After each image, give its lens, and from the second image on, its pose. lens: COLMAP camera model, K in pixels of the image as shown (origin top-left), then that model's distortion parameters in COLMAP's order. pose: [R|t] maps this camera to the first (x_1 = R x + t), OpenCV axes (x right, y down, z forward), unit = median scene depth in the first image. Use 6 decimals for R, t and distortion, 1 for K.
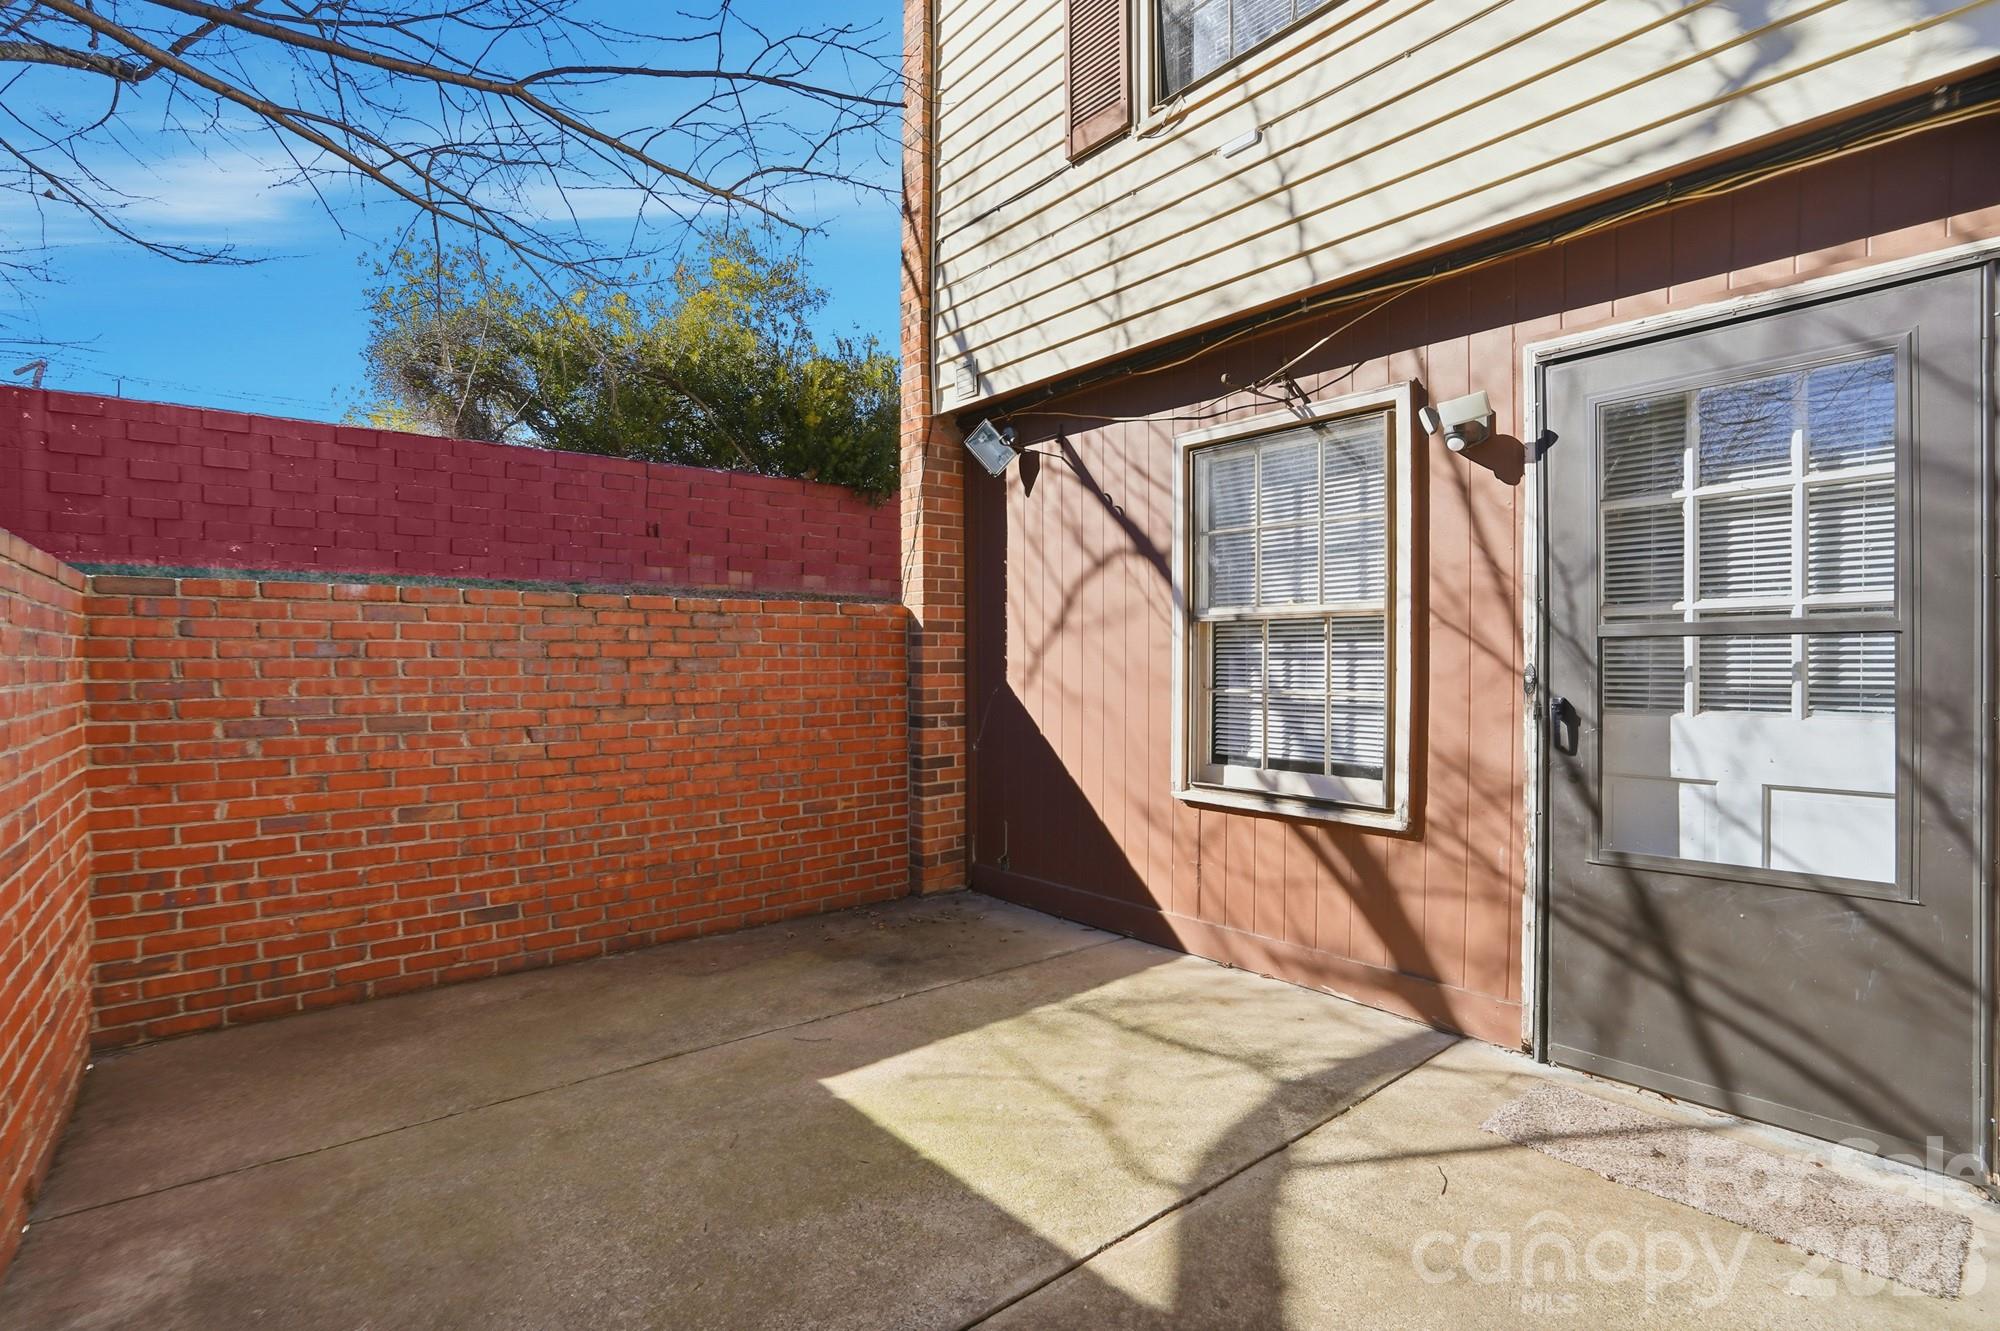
lens RADIAL K [[947.1, 0, 961.0], [0, 947.1, 657.4], [0, 0, 1]] dist [-0.043583, 0.003454]
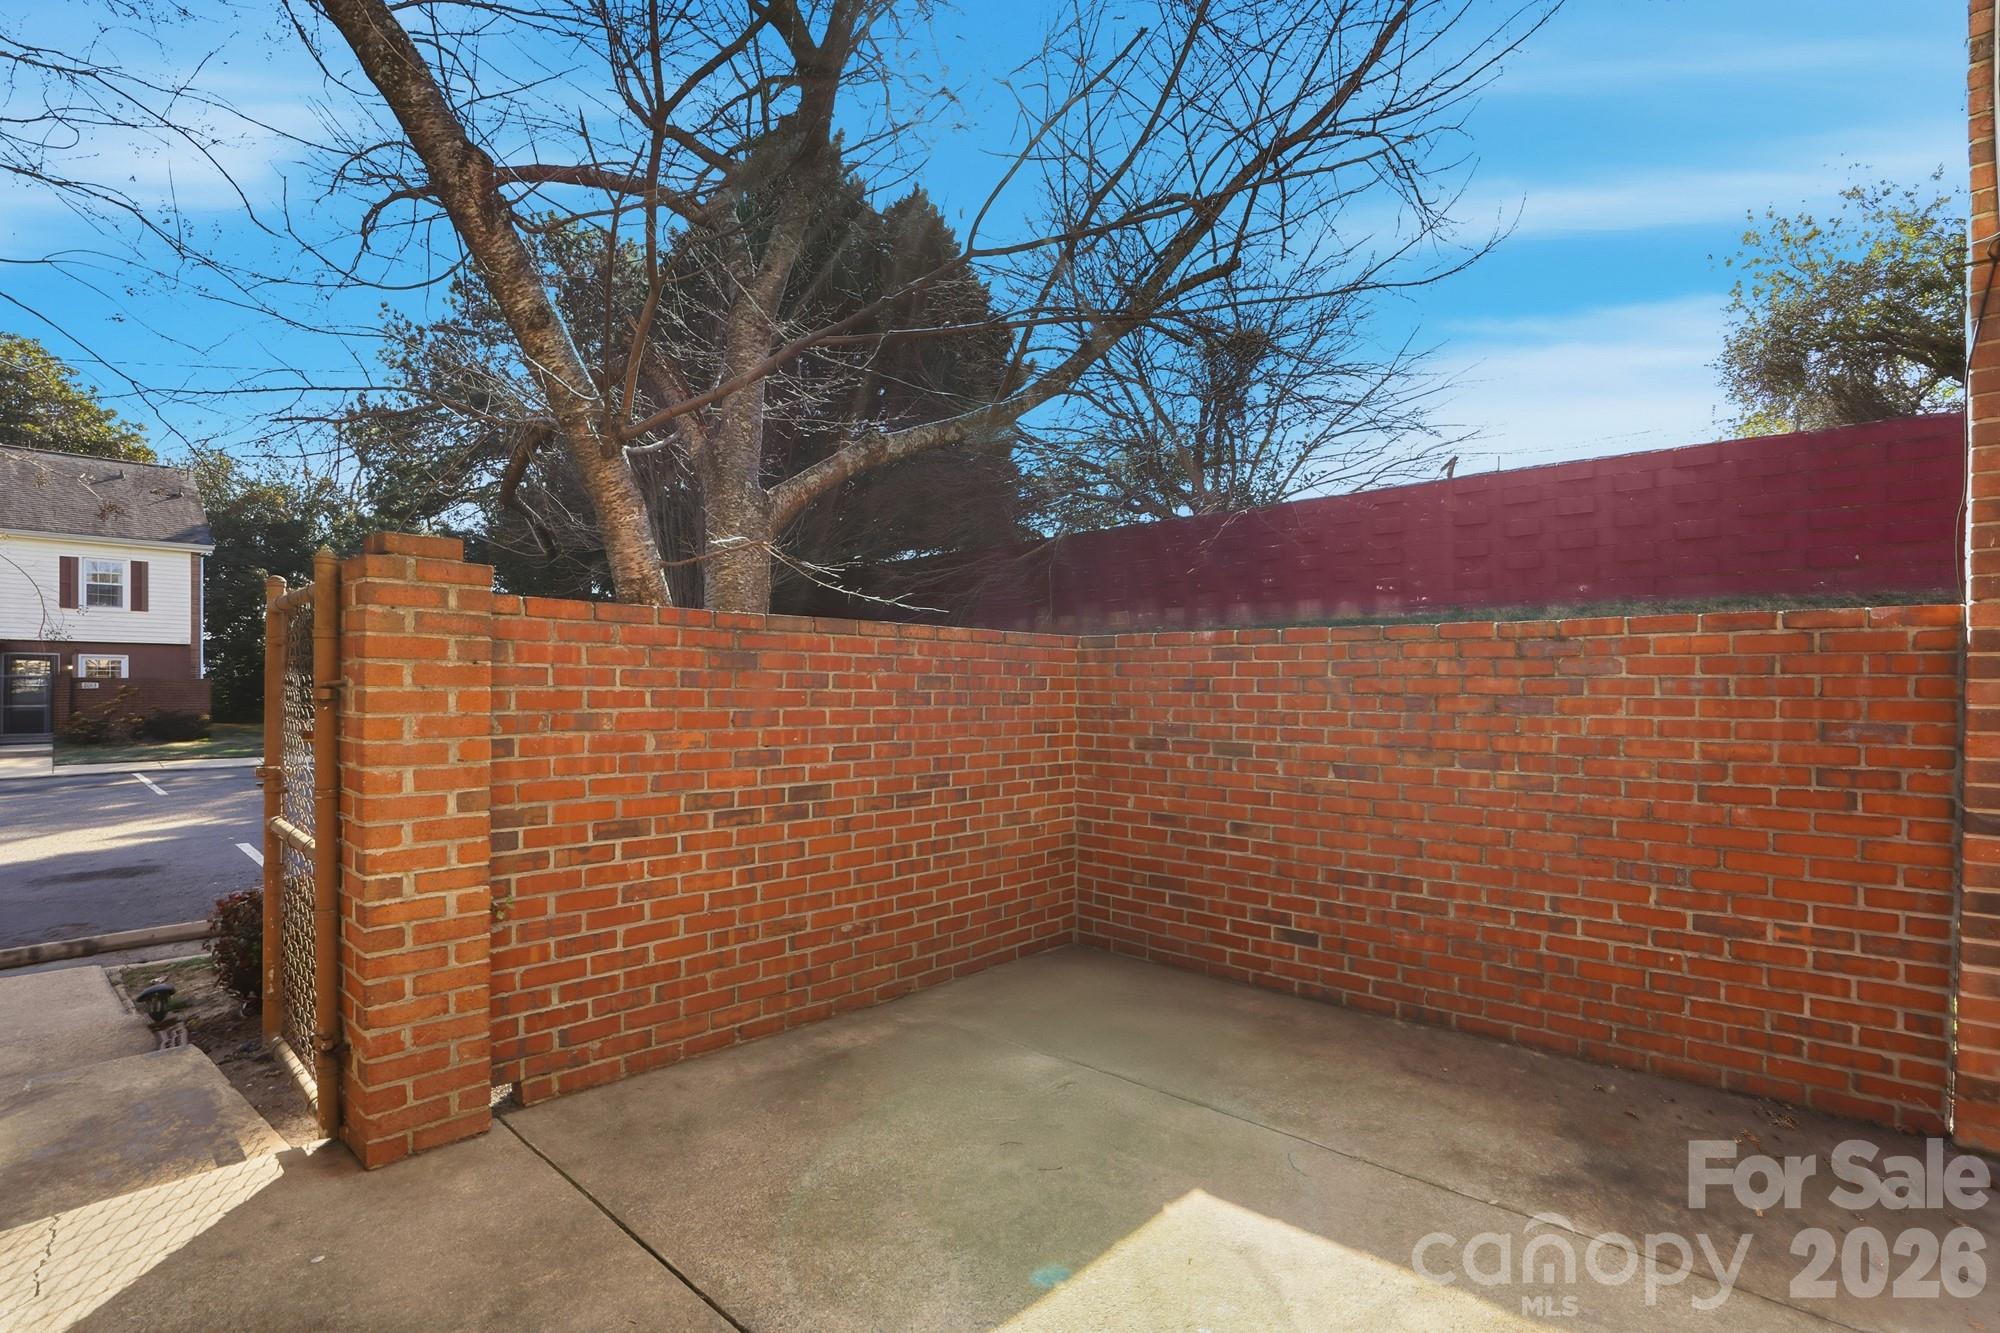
lens RADIAL K [[947.1, 0, 1014.6], [0, 947.1, 682.4], [0, 0, 1]] dist [-0.043583, 0.003454]
pose [[0.165309, -0.000735, -0.986242, 0.462197], [-0.004610, 0.999988, -0.001518, -0.007915], [0.986231, 0.004797, 0.165304, 0.478461]]
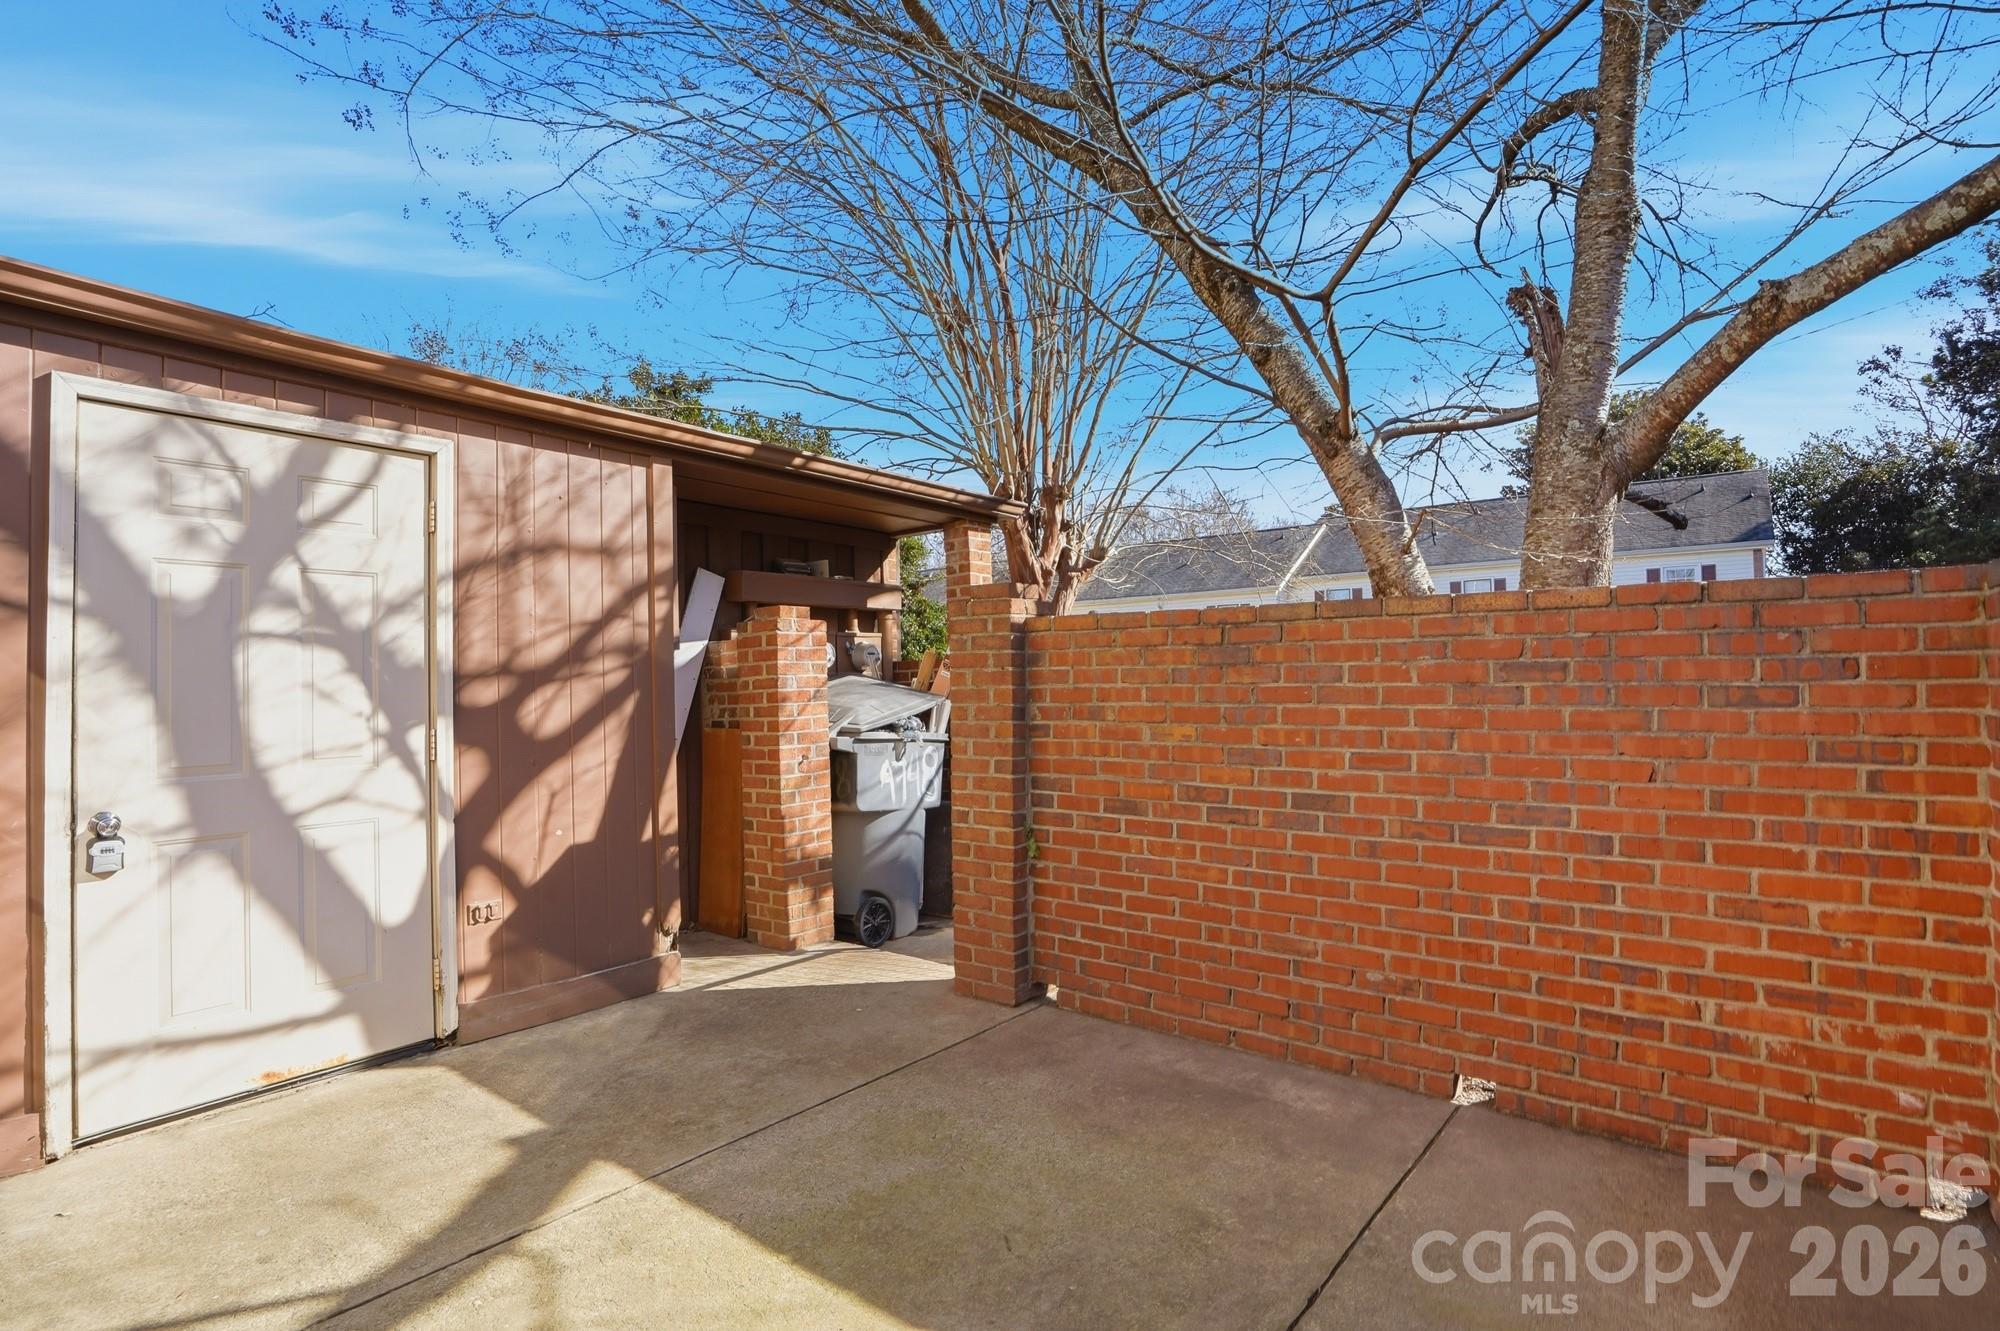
lens RADIAL K [[947.1, 0, 1007.5], [0, 947.1, 662.0], [0, 0, 1]] dist [-0.043583, 0.003454]
pose [[-0.965554, 0.007931, -0.260083, -0.010767], [0.014620, 0.999610, -0.023795, -0.005058], [0.259793, -0.026778, -0.965293, 1.130702]]
